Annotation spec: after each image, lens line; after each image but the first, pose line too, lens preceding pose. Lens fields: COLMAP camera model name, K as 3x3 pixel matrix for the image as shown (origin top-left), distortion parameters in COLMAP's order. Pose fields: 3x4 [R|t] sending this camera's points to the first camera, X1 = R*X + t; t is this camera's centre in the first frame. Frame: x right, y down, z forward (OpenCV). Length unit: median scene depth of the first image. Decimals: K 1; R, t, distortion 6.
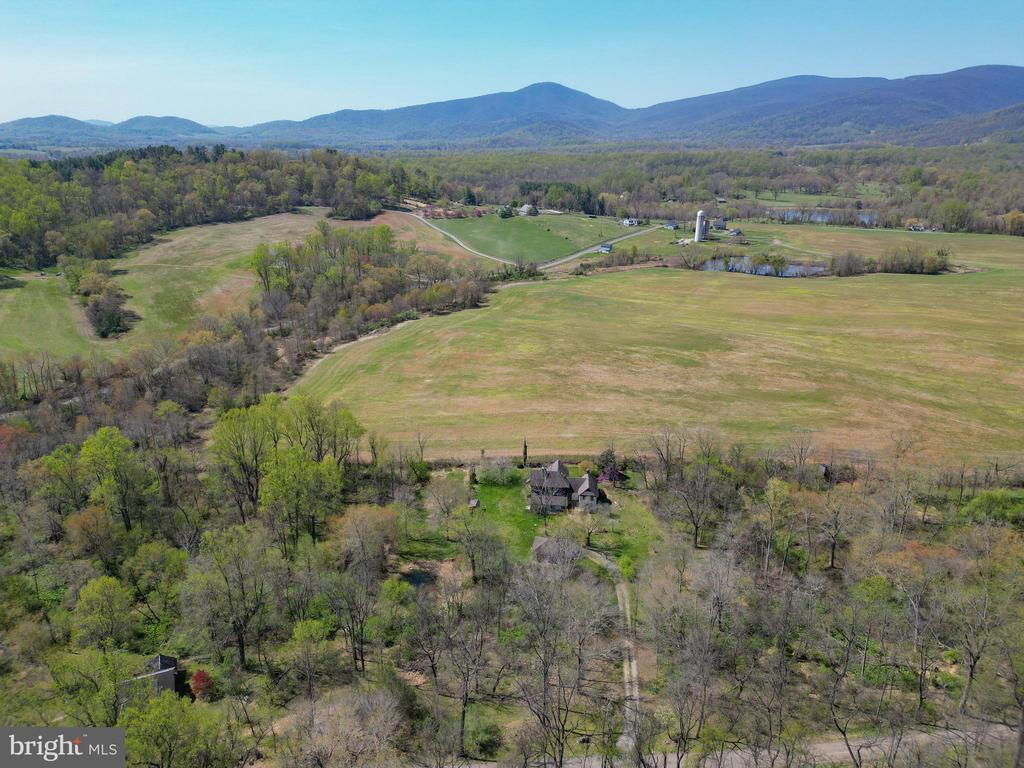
lens RADIAL K [[716.8, 0, 510.1], [0, 716.8, 386.6], [0, 0, 1]] dist [0.057103, -0.047936]
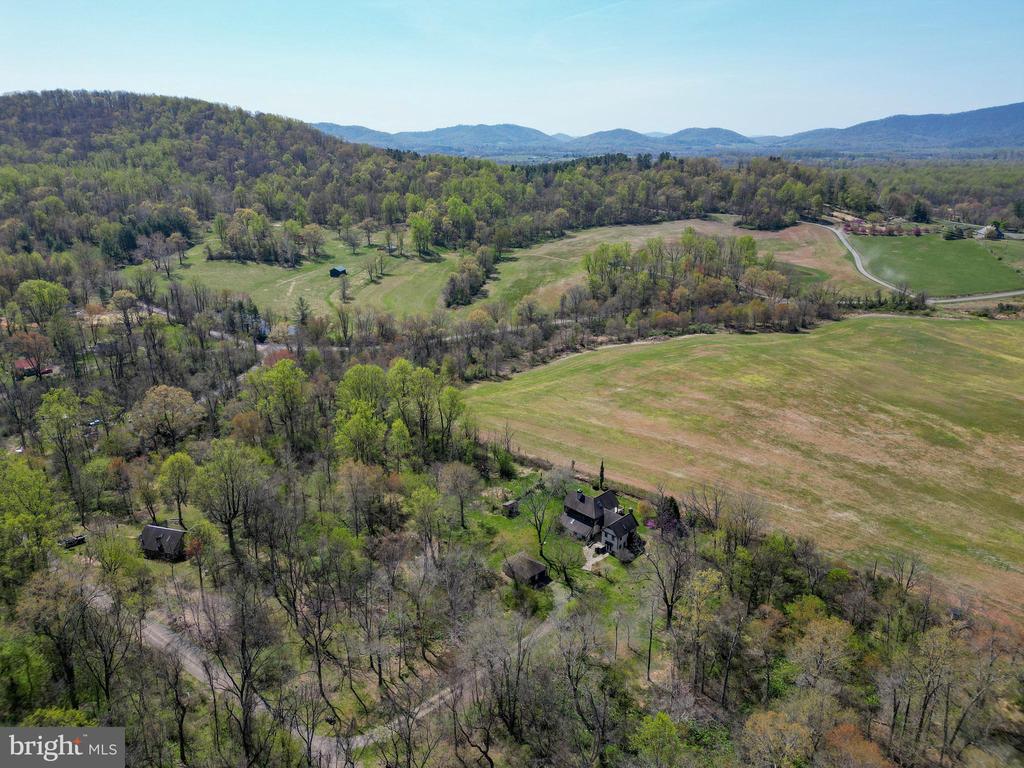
lens RADIAL K [[716.8, 0, 509.9], [0, 716.8, 387.7], [0, 0, 1]] dist [0.057103, -0.047936]
pose [[0.774445, 0.203268, -0.599097, 0.142727], [-0.209280, 0.975976, 0.060606, -0.015240], [0.597023, 0.078443, 0.798380, 0.050772]]
